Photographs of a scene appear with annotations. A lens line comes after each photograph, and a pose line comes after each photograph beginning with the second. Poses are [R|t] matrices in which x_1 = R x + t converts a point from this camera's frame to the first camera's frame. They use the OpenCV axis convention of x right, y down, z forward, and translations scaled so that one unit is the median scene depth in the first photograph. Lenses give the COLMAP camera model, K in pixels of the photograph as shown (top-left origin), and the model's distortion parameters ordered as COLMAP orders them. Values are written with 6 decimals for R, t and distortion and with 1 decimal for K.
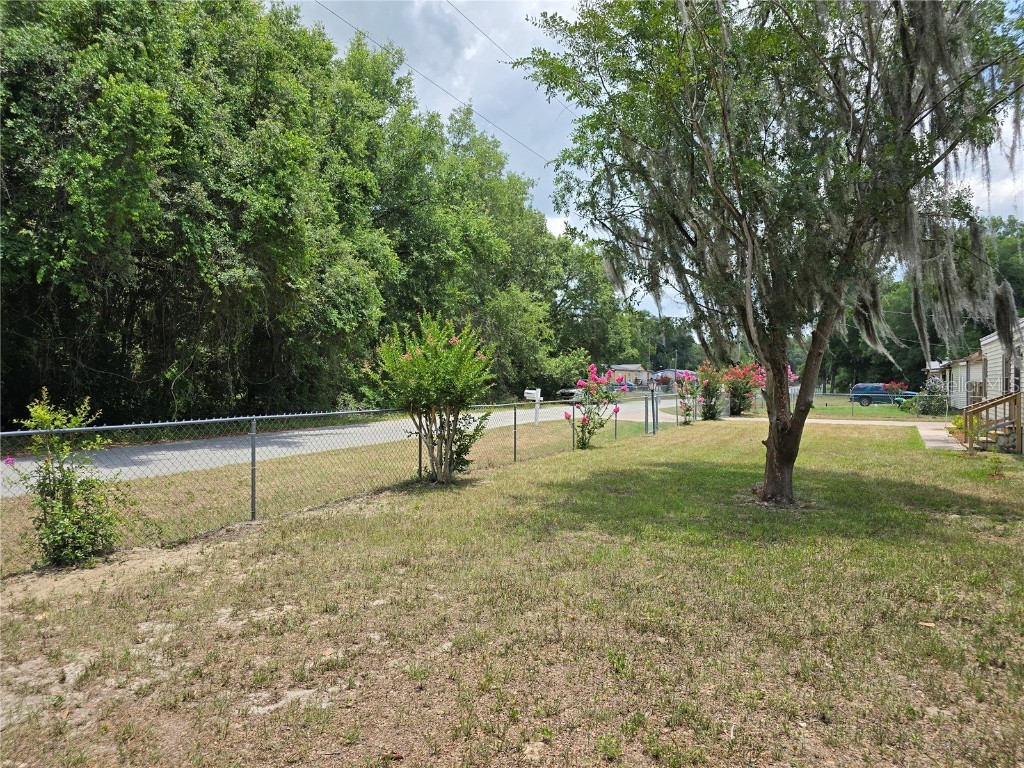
lens RADIAL K [[687.8, 0, 513.5], [0, 687.8, 390.4], [0, 0, 1]] dist [0.060356, -0.049121]
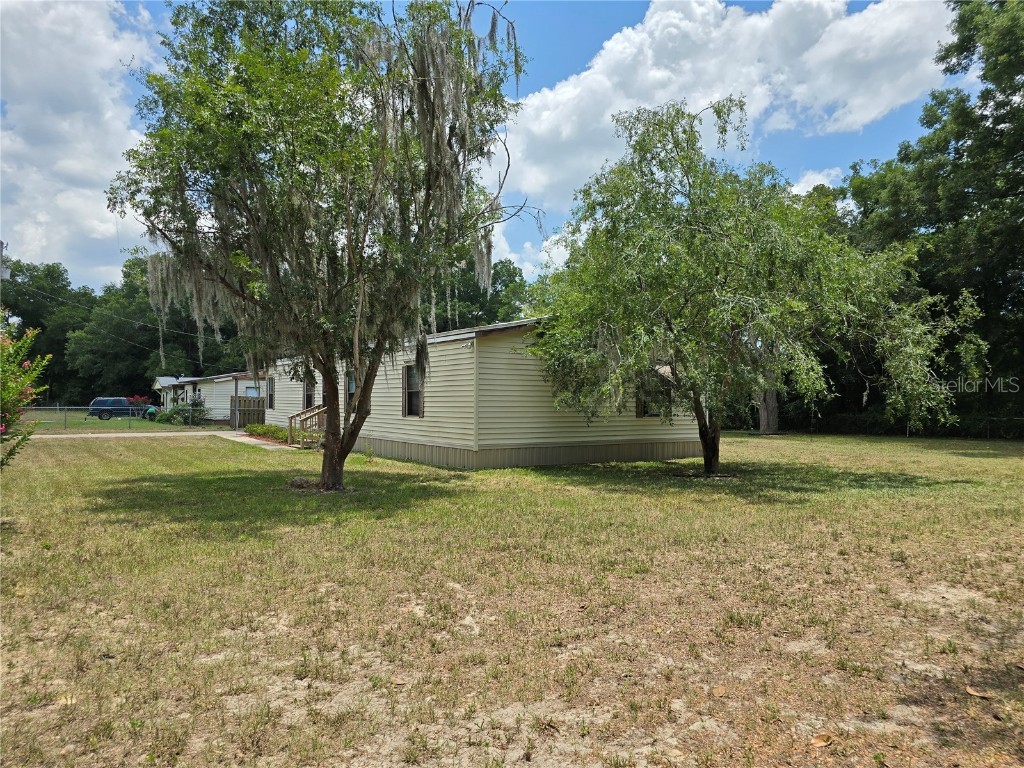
lens RADIAL K [[687.8, 0, 513.5], [0, 687.8, 390.4], [0, 0, 1]] dist [0.060356, -0.049121]
pose [[0.416103, 0.029028, 0.908854, -1.146899], [-0.011618, 0.999578, -0.026606, 0.002242], [-0.909243, 0.000512, 0.416265, 0.241605]]
